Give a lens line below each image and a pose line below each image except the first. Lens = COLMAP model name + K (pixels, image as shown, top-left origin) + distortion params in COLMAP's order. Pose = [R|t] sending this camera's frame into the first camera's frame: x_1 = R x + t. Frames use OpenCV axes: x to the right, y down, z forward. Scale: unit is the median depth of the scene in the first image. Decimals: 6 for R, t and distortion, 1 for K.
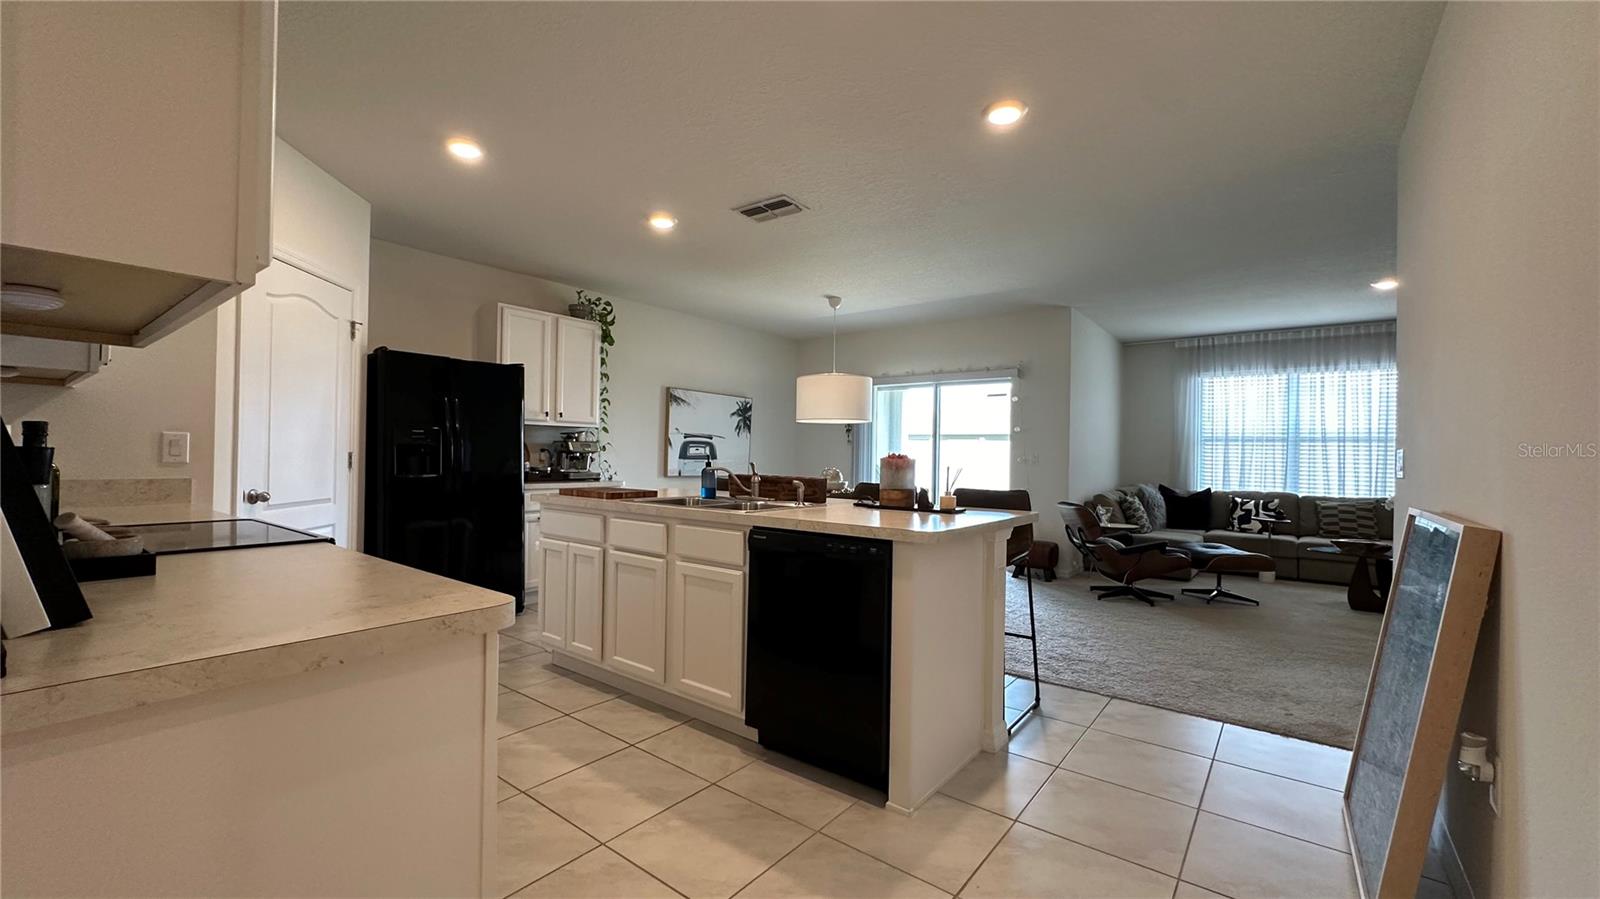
lens RADIAL K [[643.1, 0, 796.3], [0, 643.1, 445.5], [0, 0, 1]] dist [0.000579, -0.000084]
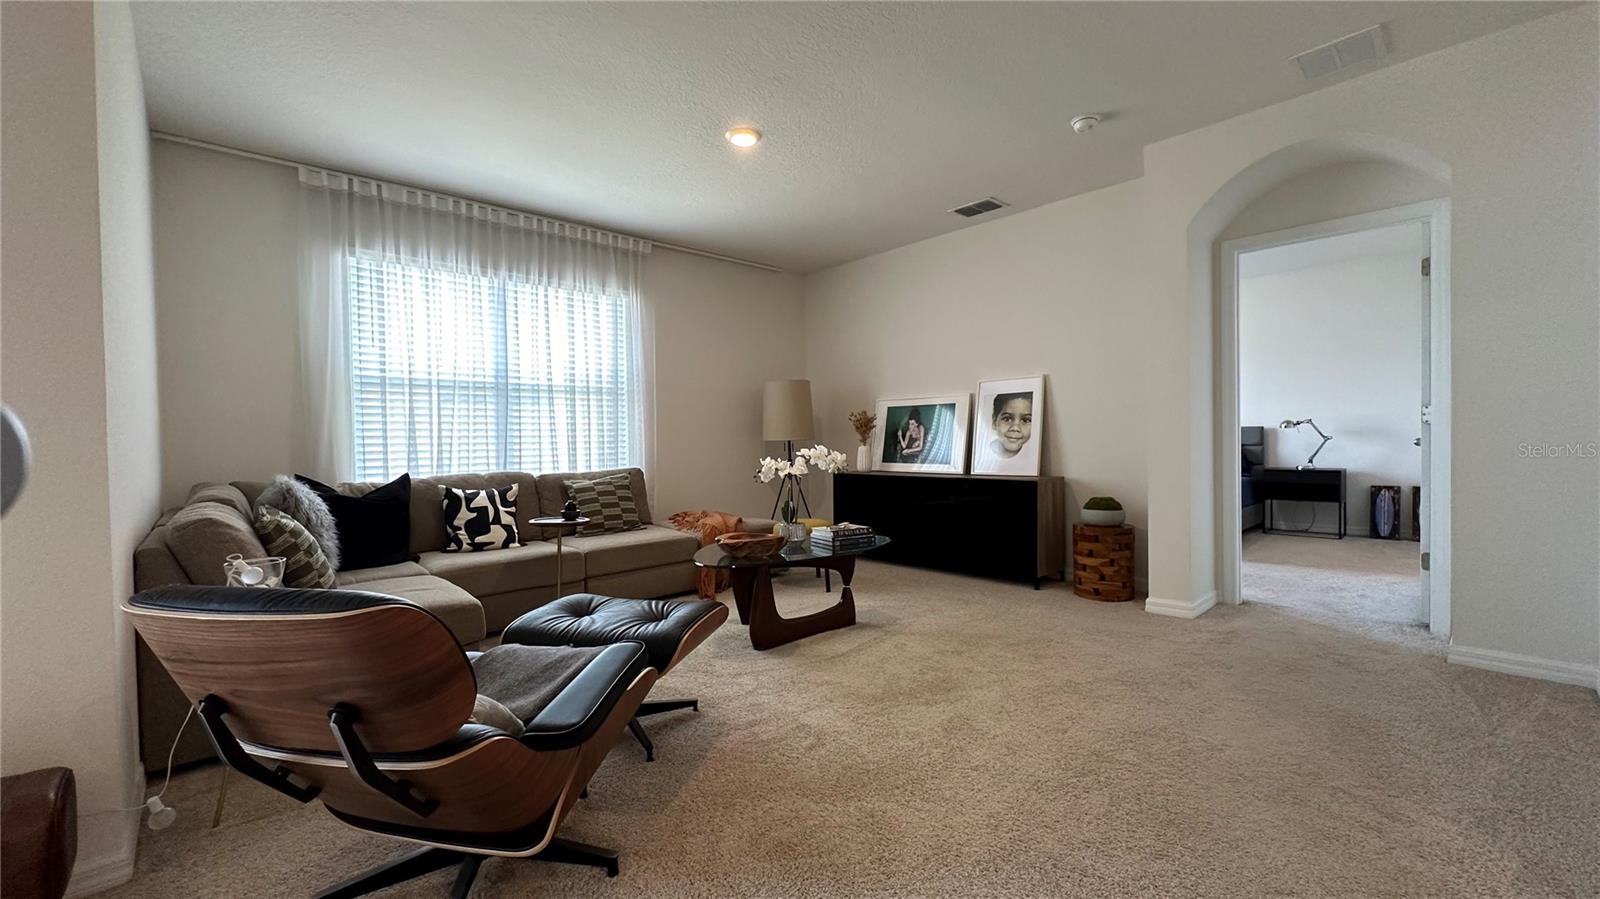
lens RADIAL K [[643.1, 0, 807.4], [0, 643.1, 450.4], [0, 0, 1]] dist [0.000579, -0.000084]
pose [[0.171217, -0.035185, 0.984605, 0.209408], [0.012308, 0.999361, 0.033572, 0.035539], [-0.985156, 0.006370, 0.171541, 0.627358]]
